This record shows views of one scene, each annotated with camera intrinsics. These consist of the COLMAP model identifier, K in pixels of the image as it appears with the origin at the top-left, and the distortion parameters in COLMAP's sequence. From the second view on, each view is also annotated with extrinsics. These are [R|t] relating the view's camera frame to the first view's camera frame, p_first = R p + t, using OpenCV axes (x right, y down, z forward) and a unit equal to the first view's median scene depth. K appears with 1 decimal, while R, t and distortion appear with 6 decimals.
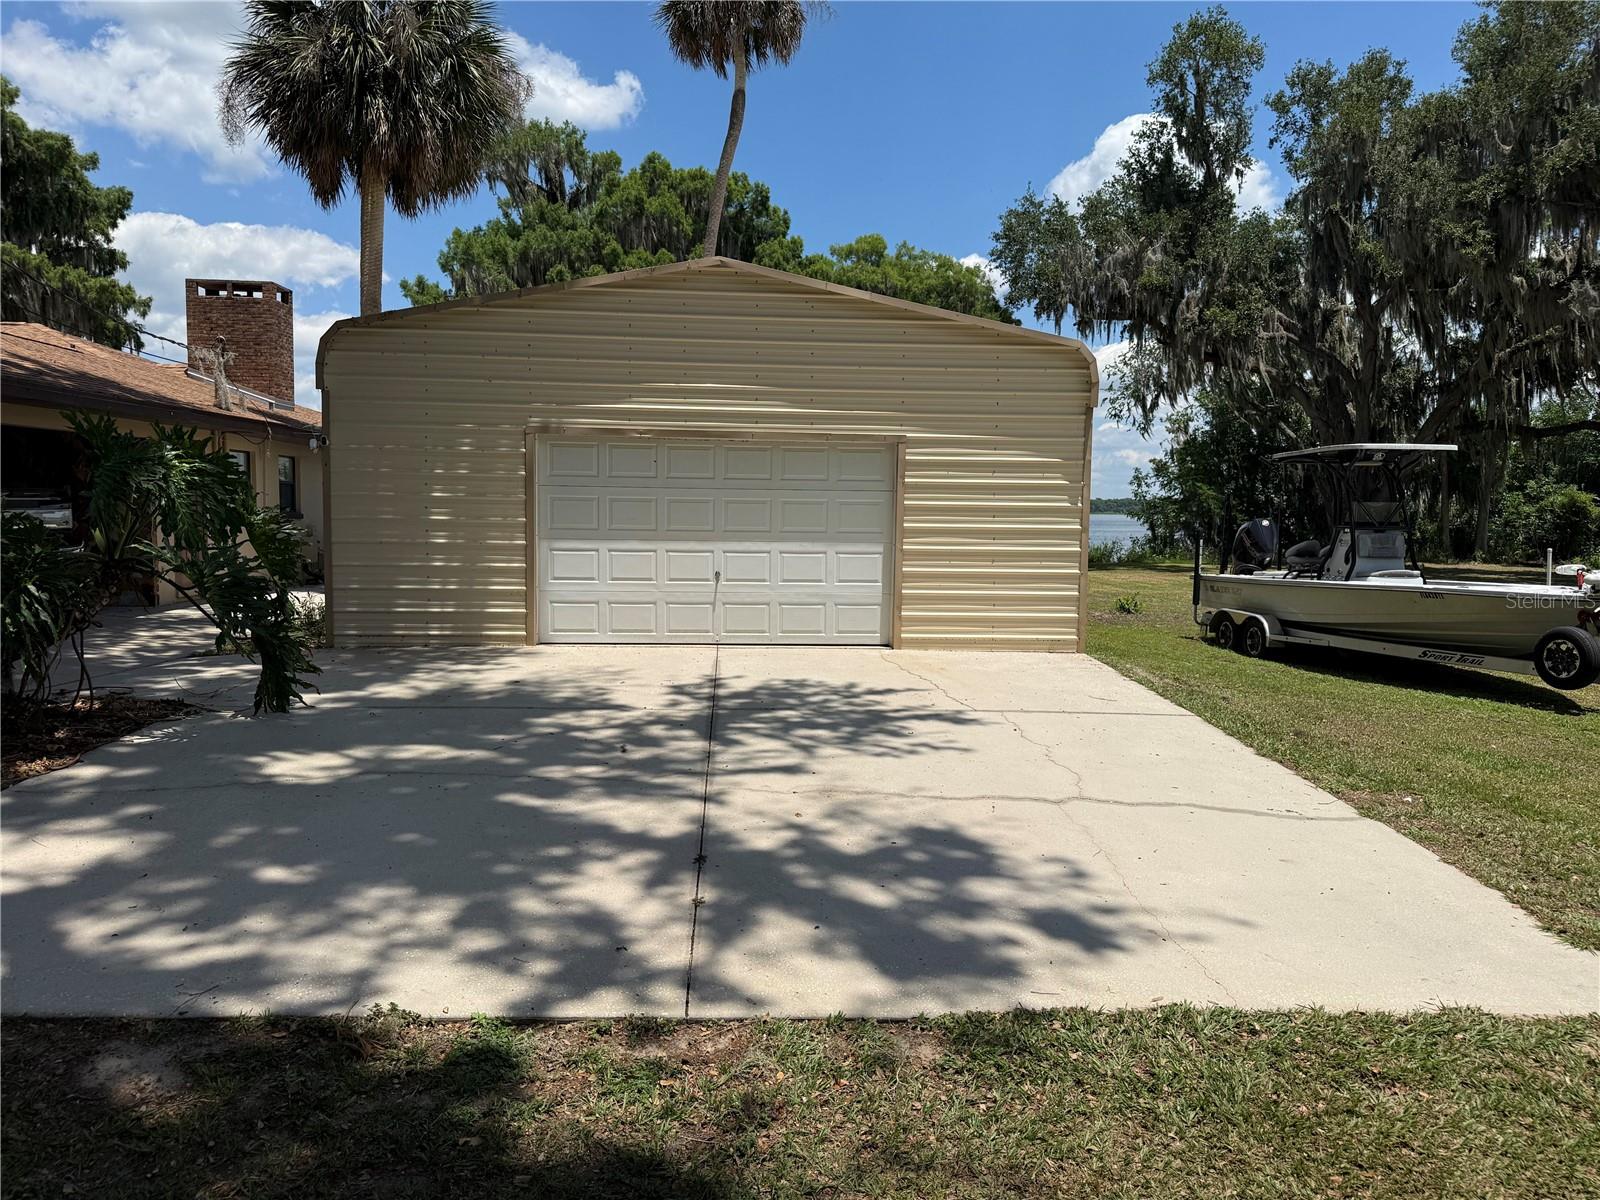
lens RADIAL K [[1127.0, 0, 796.3], [0, 1127.0, 630.1], [0, 0, 1]] dist [0.052604, -0.068159]
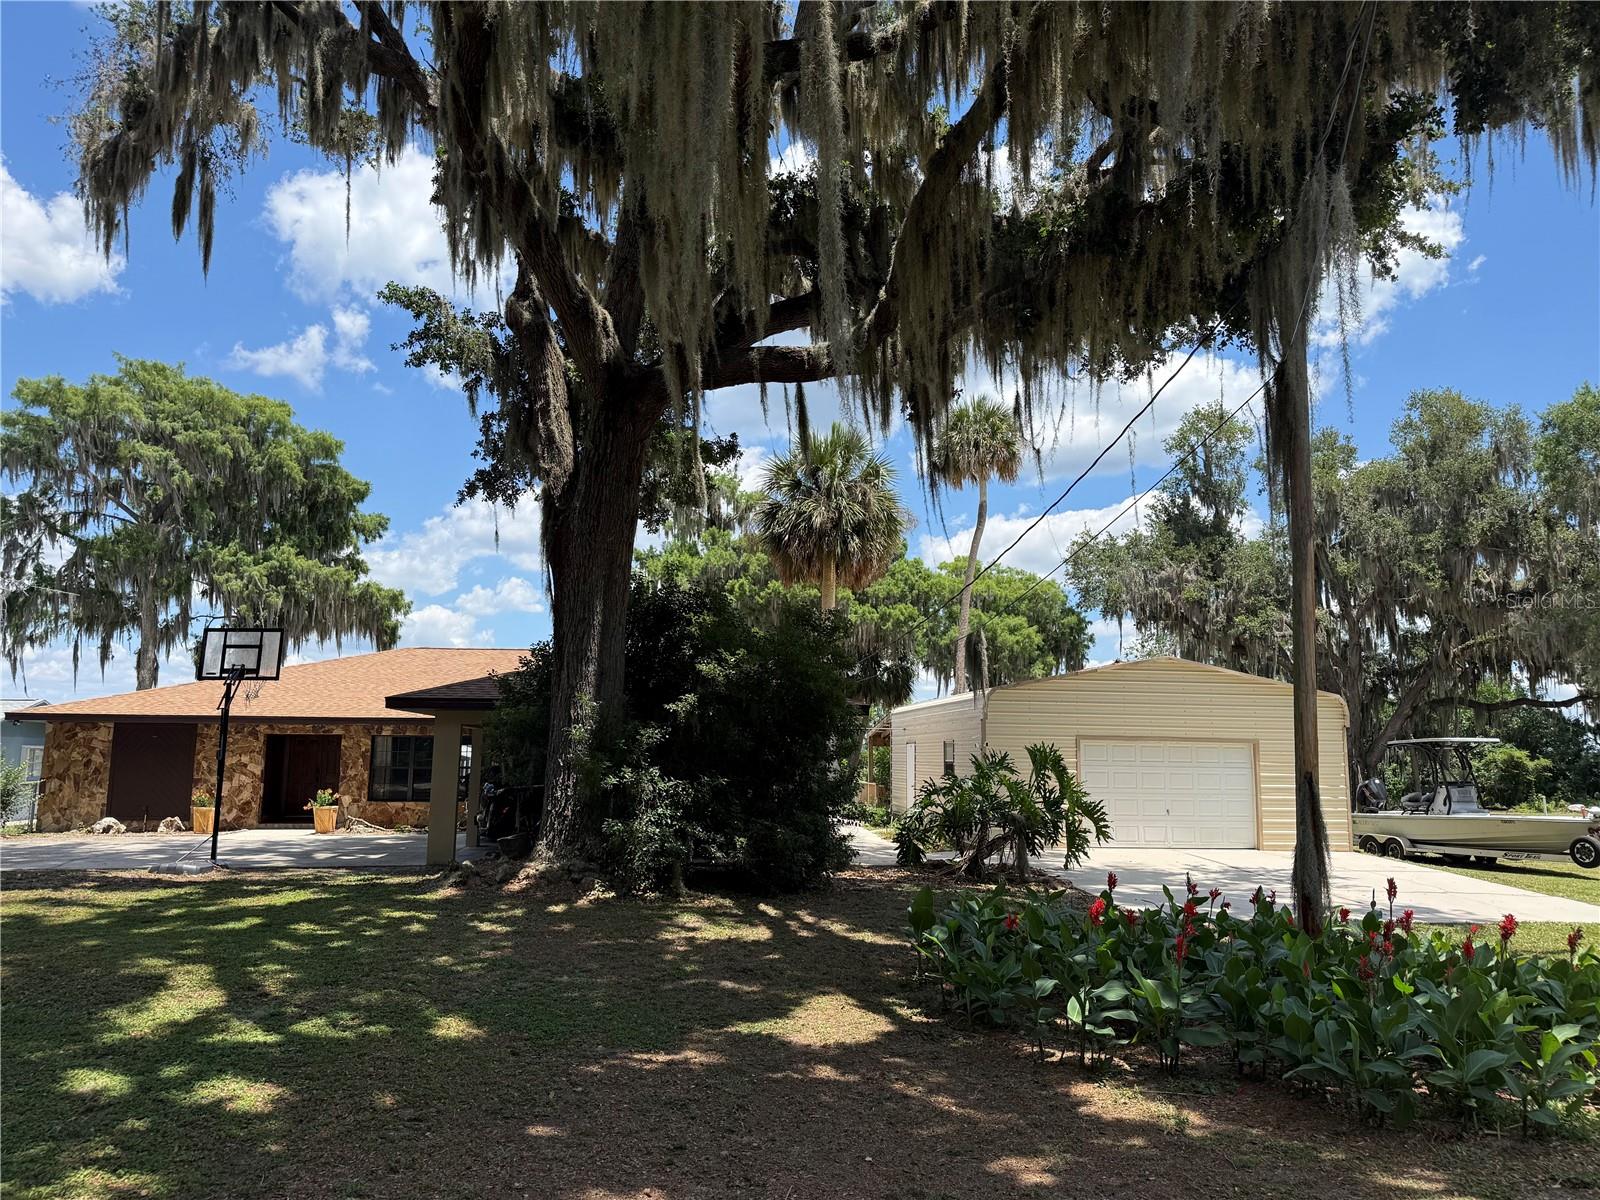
lens RADIAL K [[1127.0, 0, 808.3], [0, 1127.0, 610.1], [0, 0, 1]] dist [0.052604, -0.068159]
pose [[0.997902, 0.002374, 0.064697, -0.210601], [0.012961, 0.971770, -0.235575, 0.016928], [-0.063430, 0.235920, 0.969700, -0.243280]]
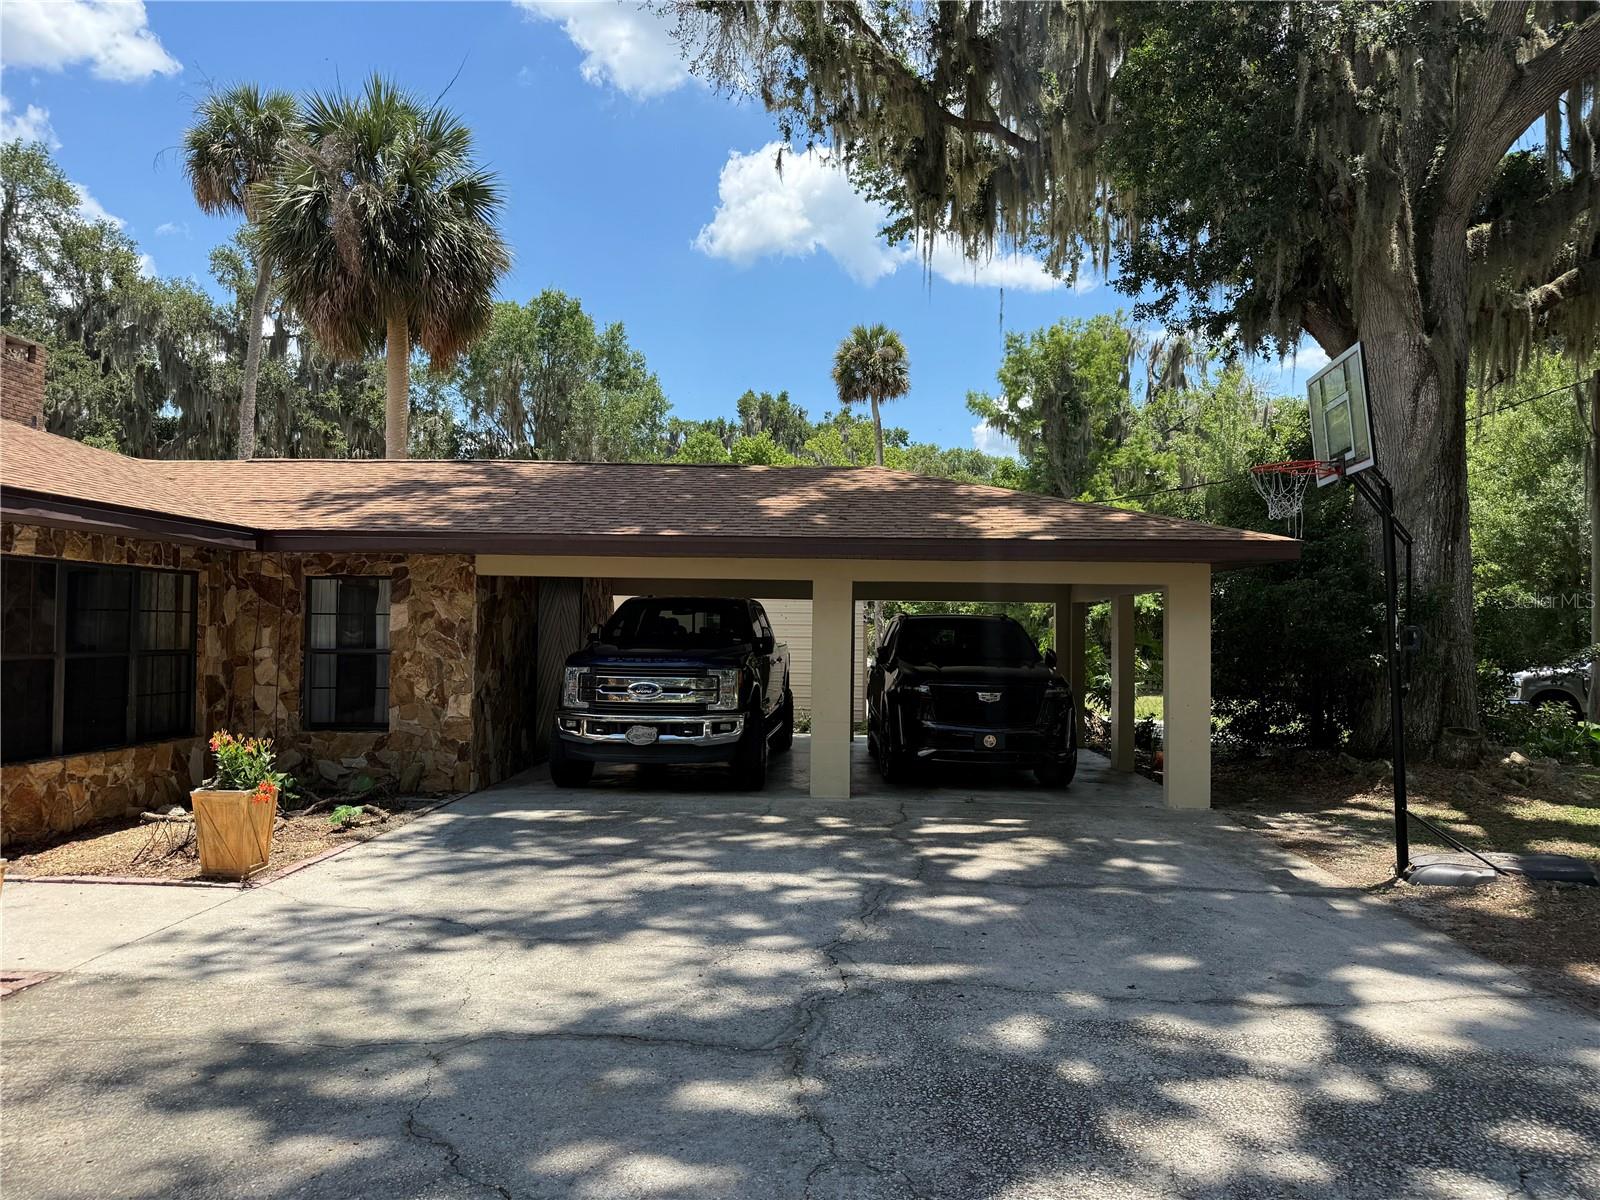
lens RADIAL K [[1127.0, 0, 816.4], [0, 1127.0, 604.2], [0, 0, 1]] dist [0.052604, -0.068159]
pose [[0.088519, 0.009183, 0.996032, -0.575418], [0.100302, 0.994793, -0.018085, -0.039475], [-0.991012, 0.101505, 0.087137, 0.229731]]
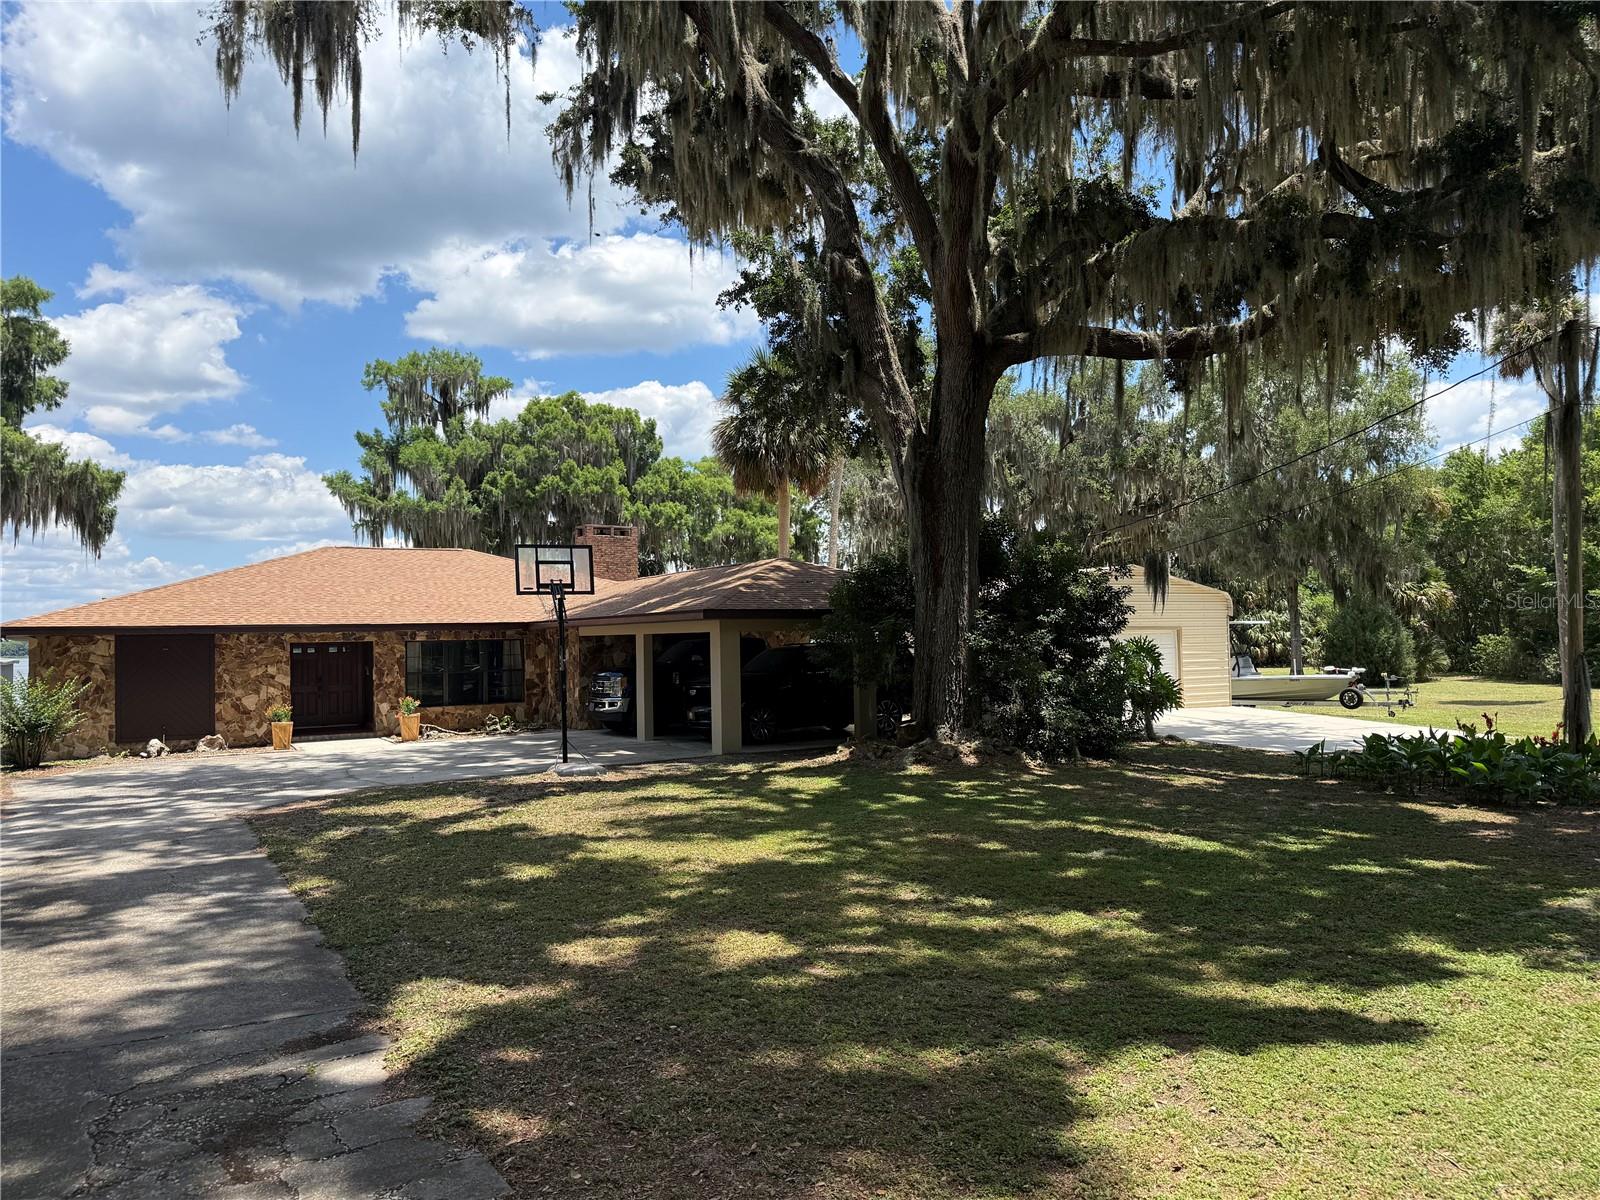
lens RADIAL K [[1127.0, 0, 806.0], [0, 1127.0, 617.0], [0, 0, 1]] dist [0.052604, -0.068159]
pose [[0.885246, -0.023204, 0.464544, -0.494691], [0.082750, 0.990679, -0.108204, 0.004827], [-0.457703, 0.134228, 0.878915, -0.242901]]
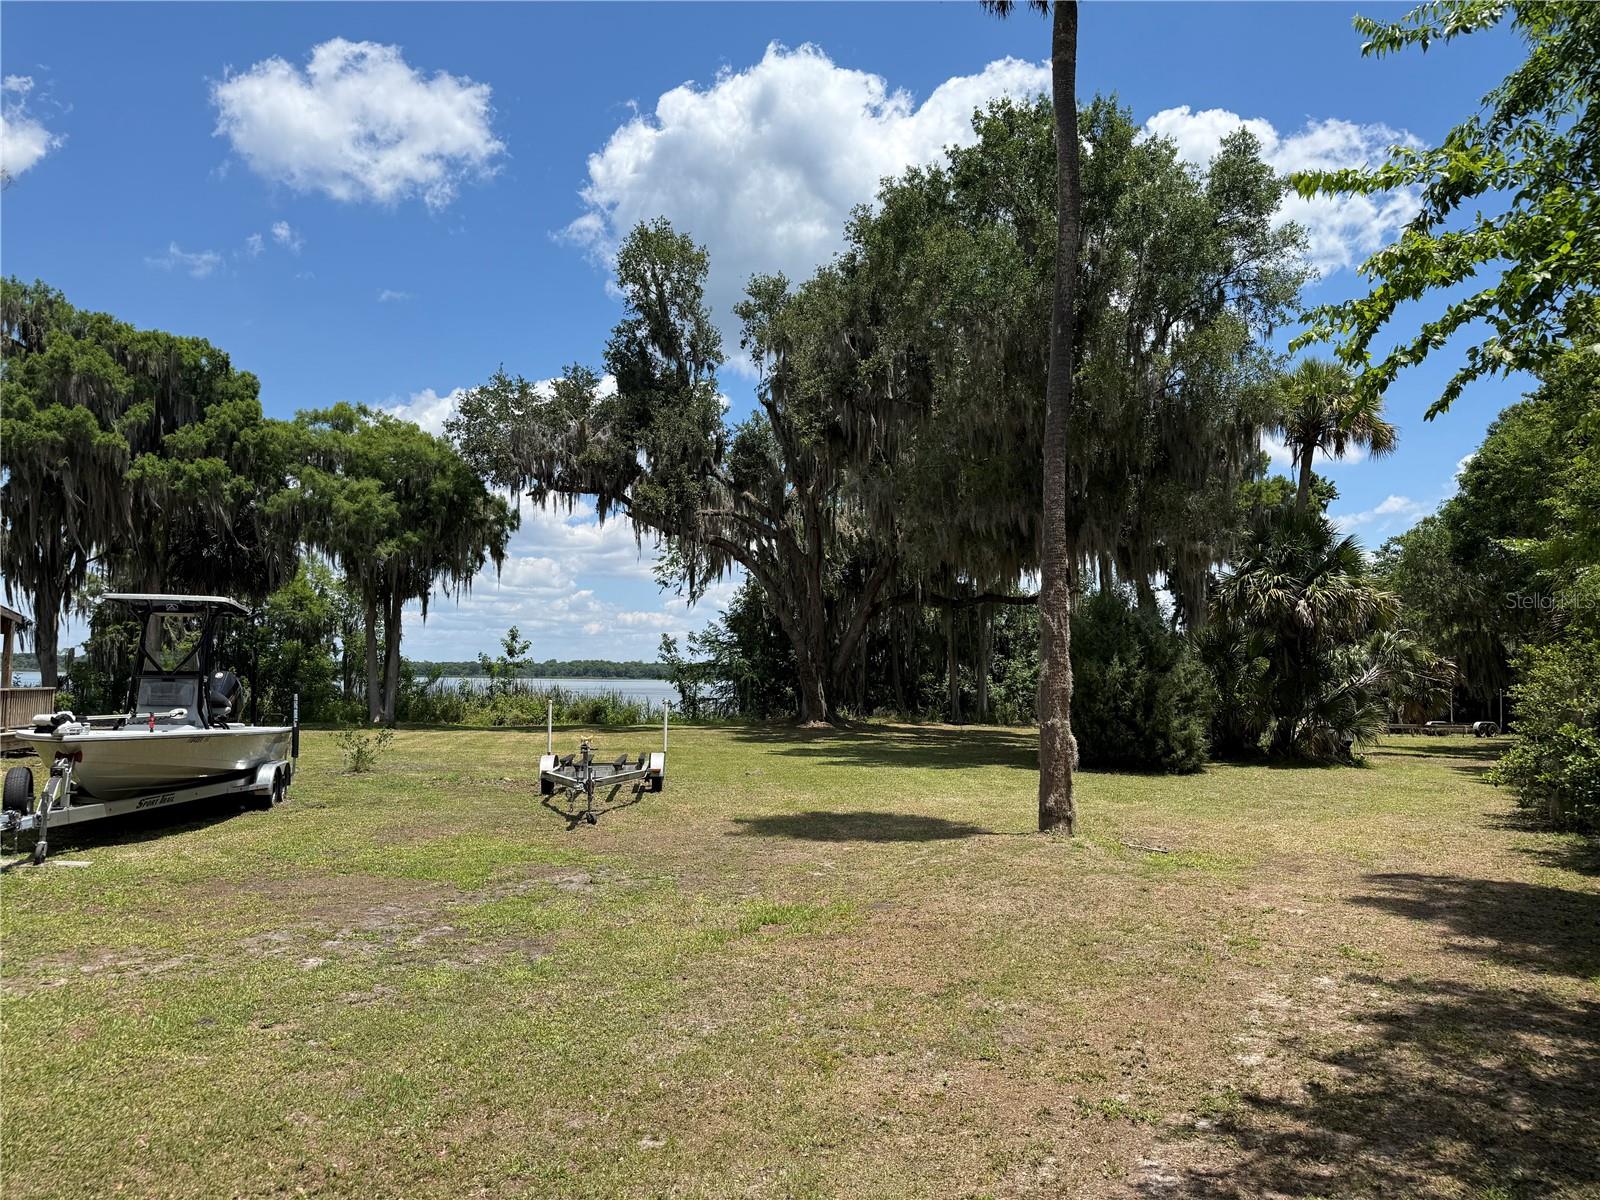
lens RADIAL K [[1127.0, 0, 814.5], [0, 1127.0, 622.1], [0, 0, 1]] dist [0.052604, -0.068159]
pose [[0.983154, 0.010363, 0.182487, 0.305655], [0.018302, 0.987793, -0.154696, 0.009979], [-0.181862, 0.155430, 0.970962, -0.034067]]
